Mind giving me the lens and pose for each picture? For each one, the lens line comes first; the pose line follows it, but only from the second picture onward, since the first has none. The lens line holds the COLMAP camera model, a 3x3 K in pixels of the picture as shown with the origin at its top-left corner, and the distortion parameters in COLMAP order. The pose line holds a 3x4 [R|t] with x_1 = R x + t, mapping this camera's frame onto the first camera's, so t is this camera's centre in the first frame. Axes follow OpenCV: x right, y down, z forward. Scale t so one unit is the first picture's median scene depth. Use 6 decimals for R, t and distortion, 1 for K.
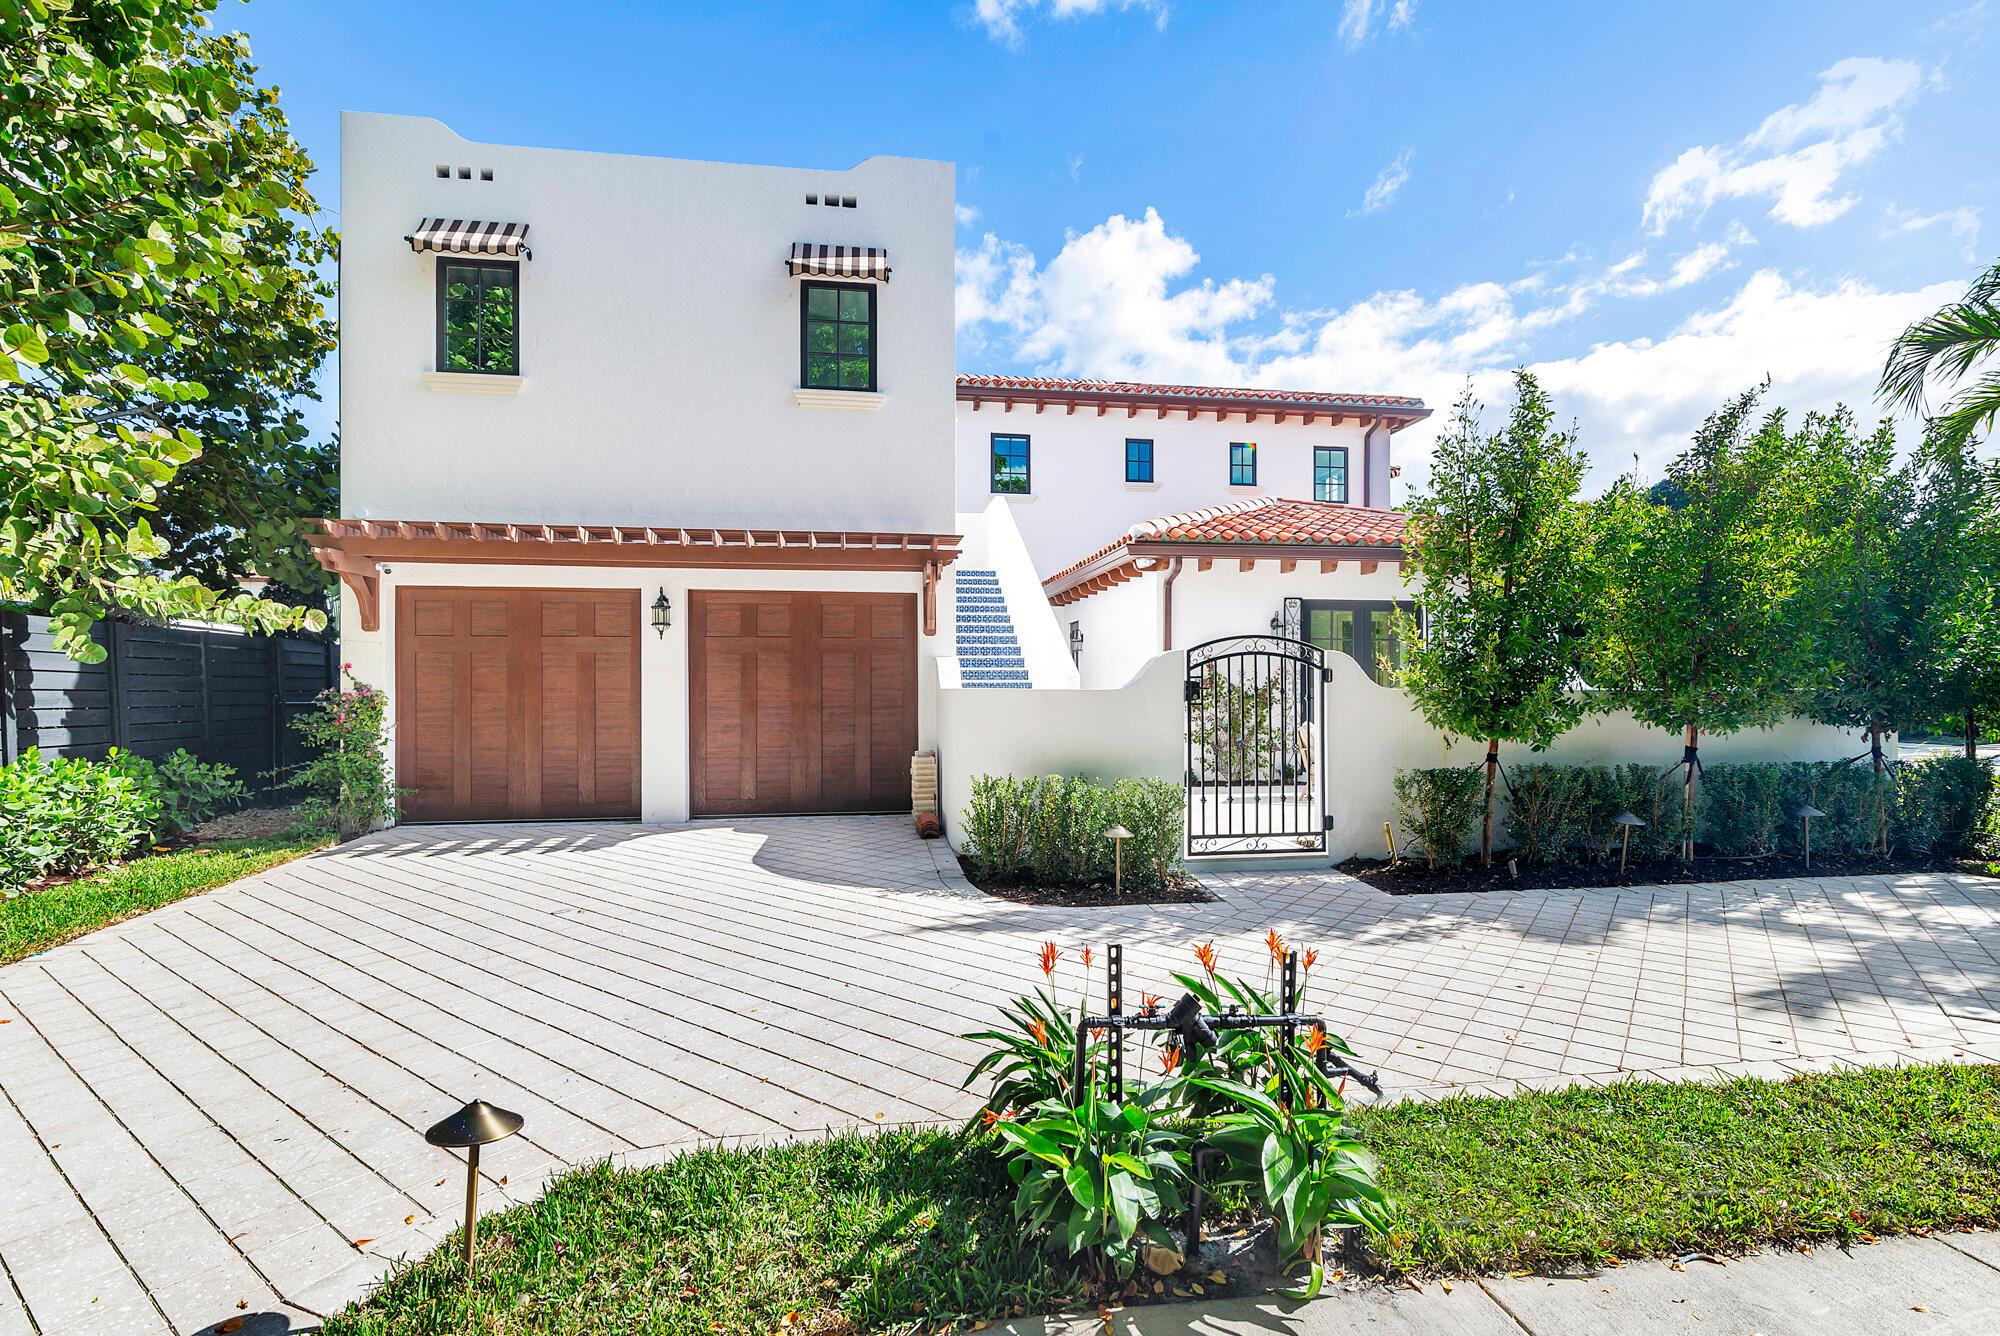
lens RADIAL K [[917.7, 0, 996.6], [0, 917.7, 677.7], [0, 0, 1]] dist [0.000023, -0.000047]
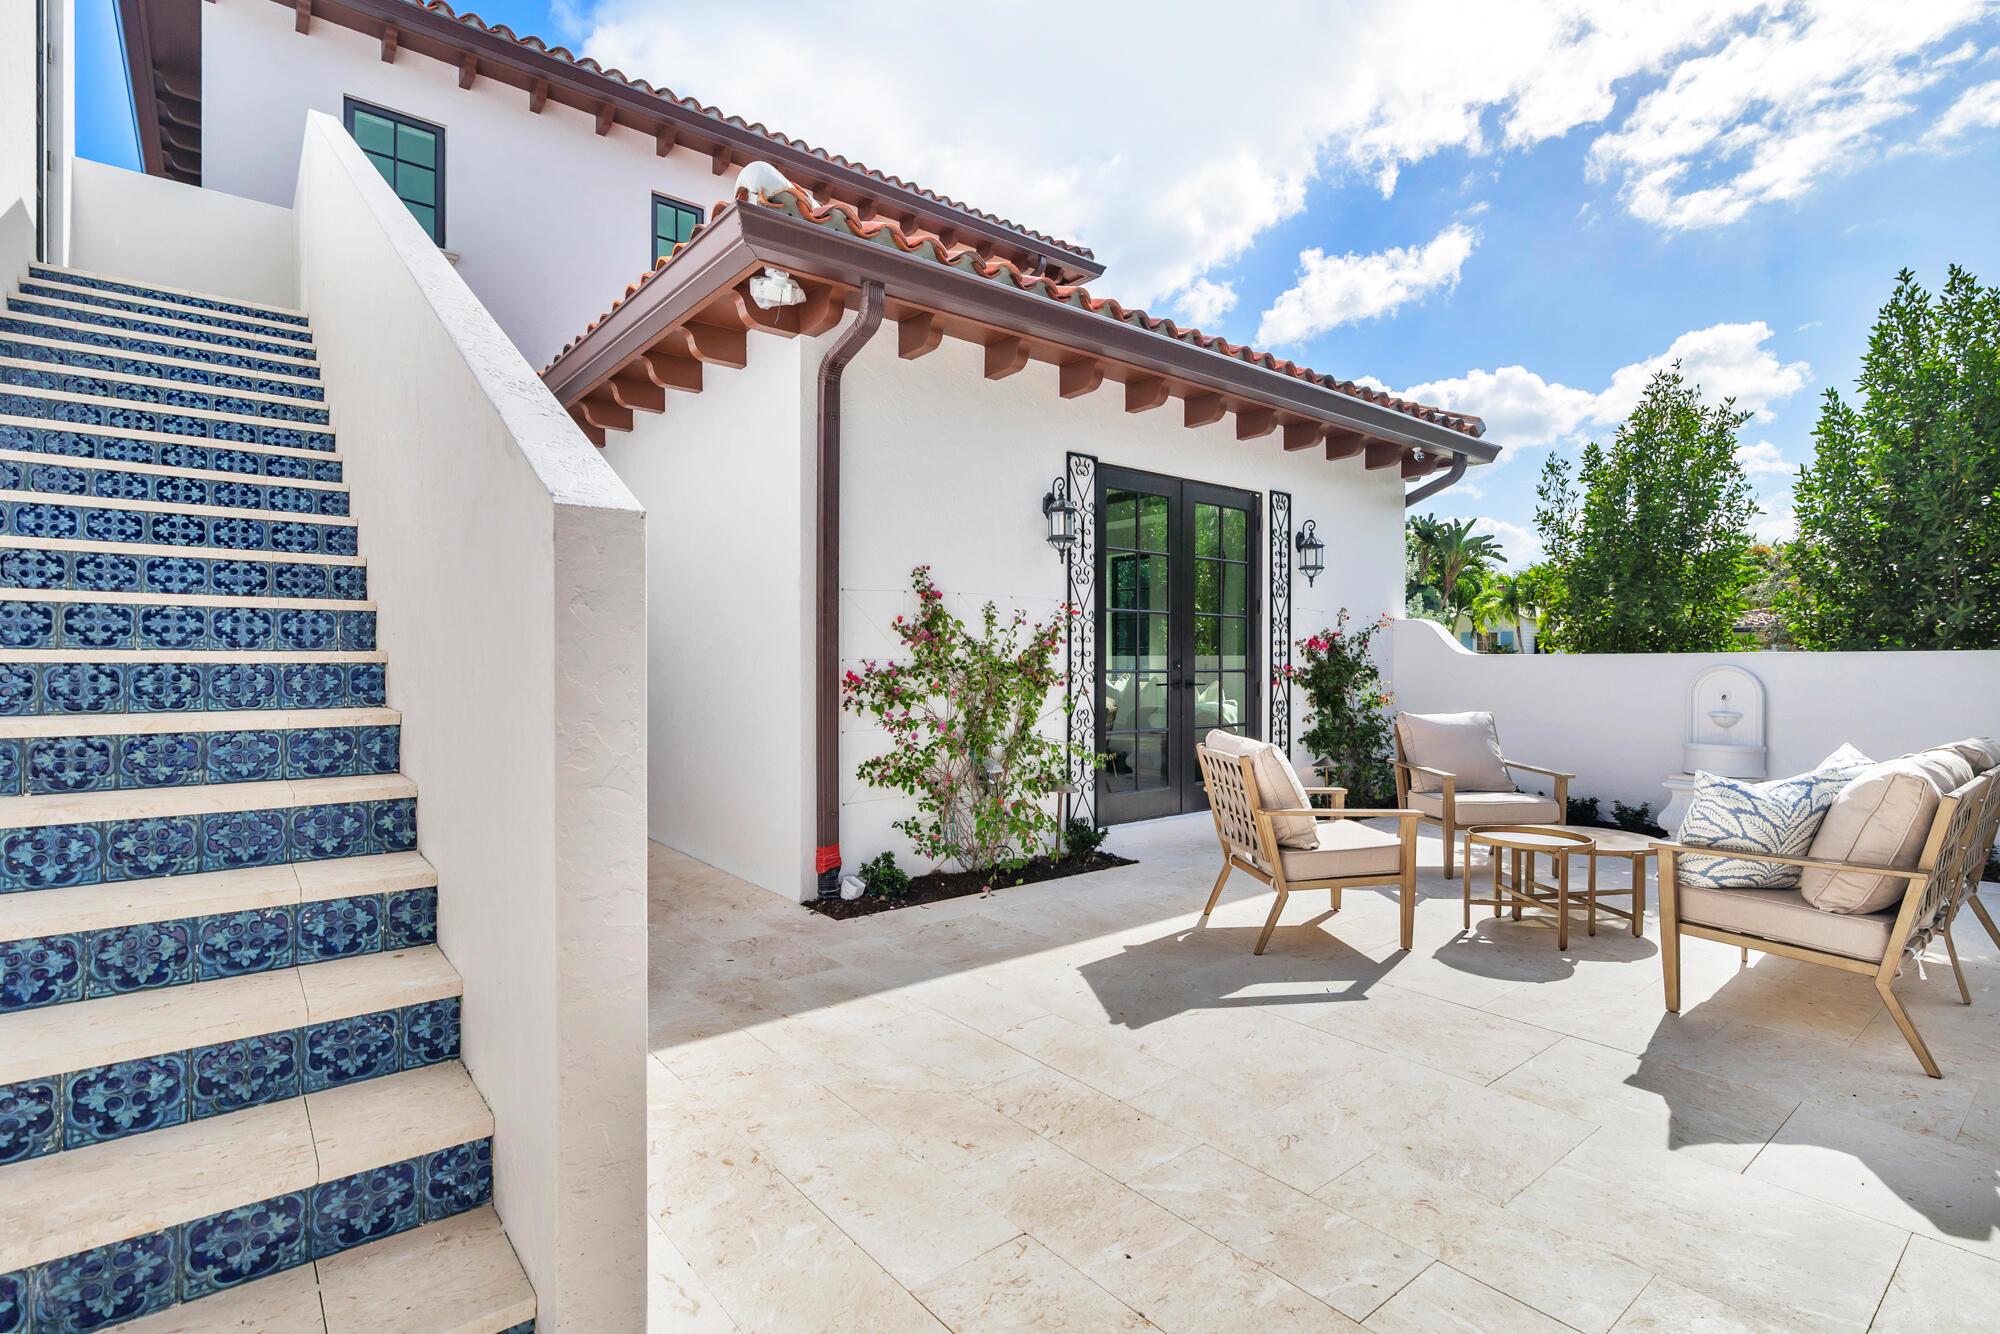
lens RADIAL K [[917.7, 0, 996.6], [0, 917.7, 676.7], [0, 0, 1]] dist [0.000023, -0.000047]
pose [[0.853280, -0.003478, 0.521441, 0.046421], [-0.007756, 0.999782, 0.019361, 0.015978], [-0.521395, -0.020565, 0.853068, 0.630727]]
